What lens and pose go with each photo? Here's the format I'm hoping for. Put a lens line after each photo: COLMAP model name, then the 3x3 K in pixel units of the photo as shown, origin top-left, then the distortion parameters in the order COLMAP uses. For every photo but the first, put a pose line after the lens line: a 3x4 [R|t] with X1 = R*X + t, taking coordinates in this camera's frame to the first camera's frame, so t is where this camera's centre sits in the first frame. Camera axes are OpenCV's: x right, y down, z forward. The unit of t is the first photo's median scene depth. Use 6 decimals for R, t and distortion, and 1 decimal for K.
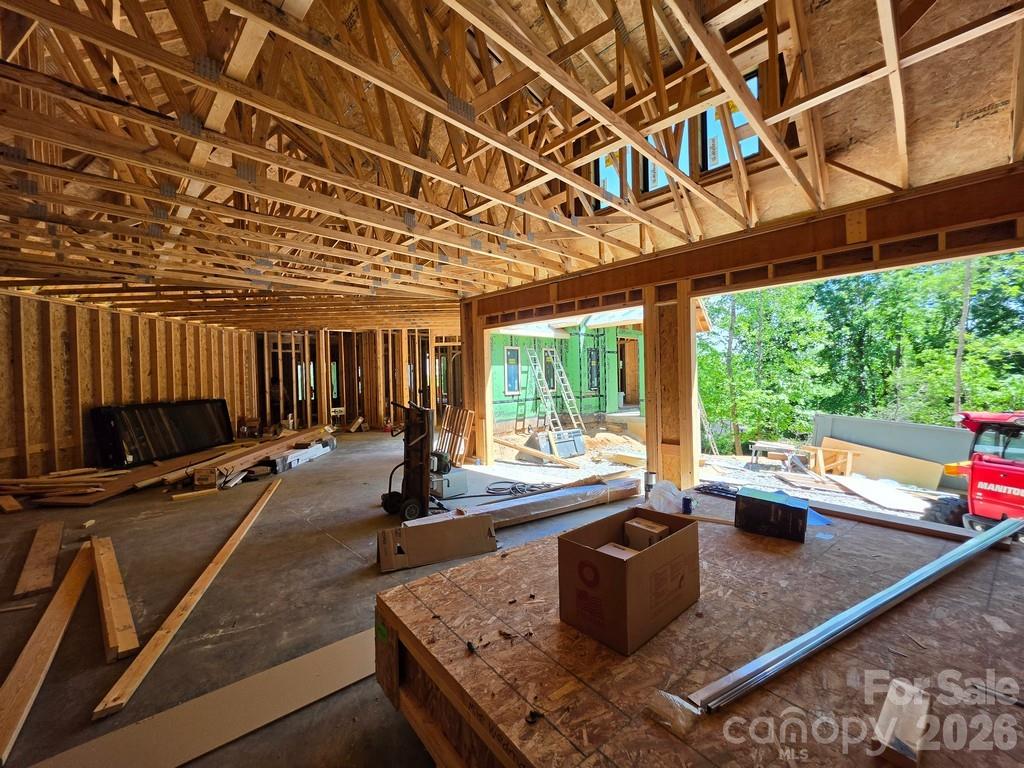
lens RADIAL K [[411.2, 0, 507.1], [0, 411.2, 383.6], [0, 0, 1]] dist [-0.002564, 0.000745]
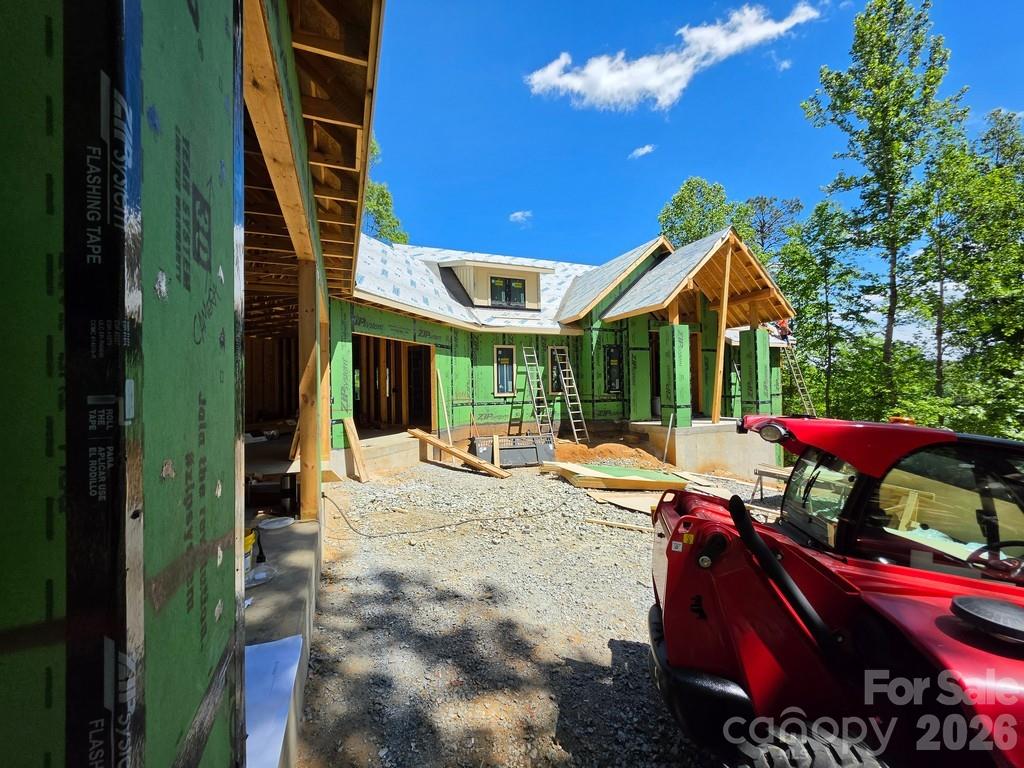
lens RADIAL K [[411.2, 0, 507.1], [0, 411.2, 383.6], [0, 0, 1]] dist [-0.002564, 0.000745]
pose [[0.925864, -0.000338, -0.377858, 0.339109], [-0.008293, 0.999741, -0.021215, 0.015521], [0.377767, 0.022776, 0.925621, 0.124869]]
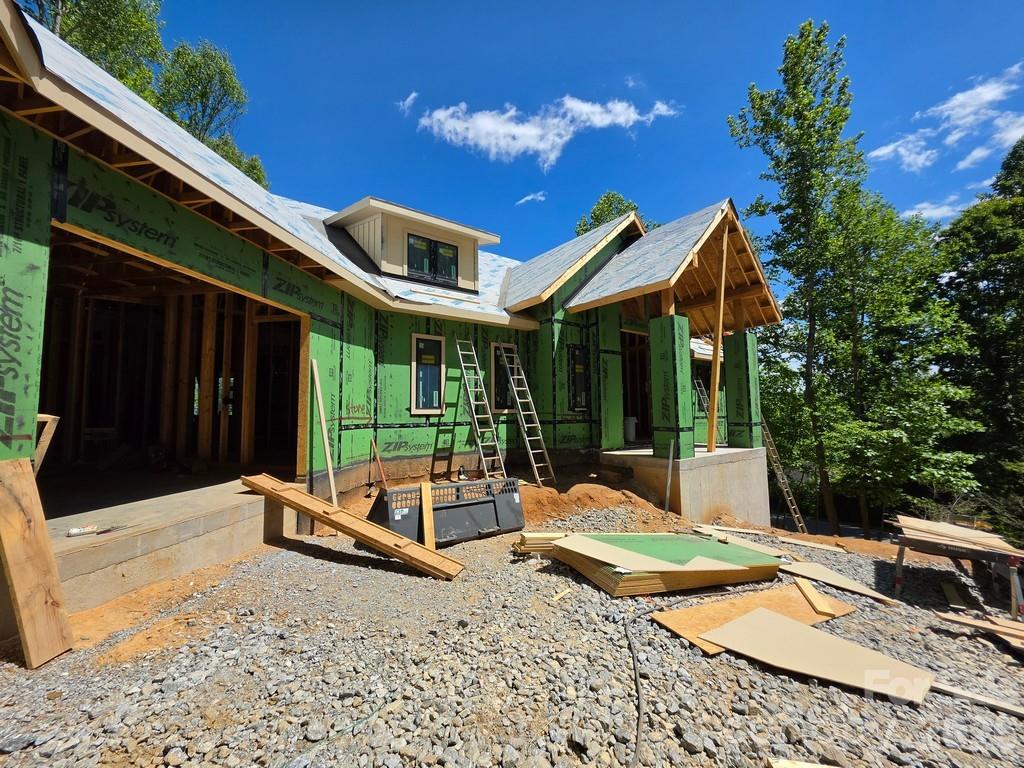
lens RADIAL K [[411.2, 0, 507.1], [0, 411.2, 383.6], [0, 0, 1]] dist [-0.002564, 0.000745]
pose [[0.991607, 0.003009, -0.129251, 0.188247], [-0.014159, 0.996243, -0.085436, 0.028803], [0.128508, 0.086549, 0.987925, 0.383250]]
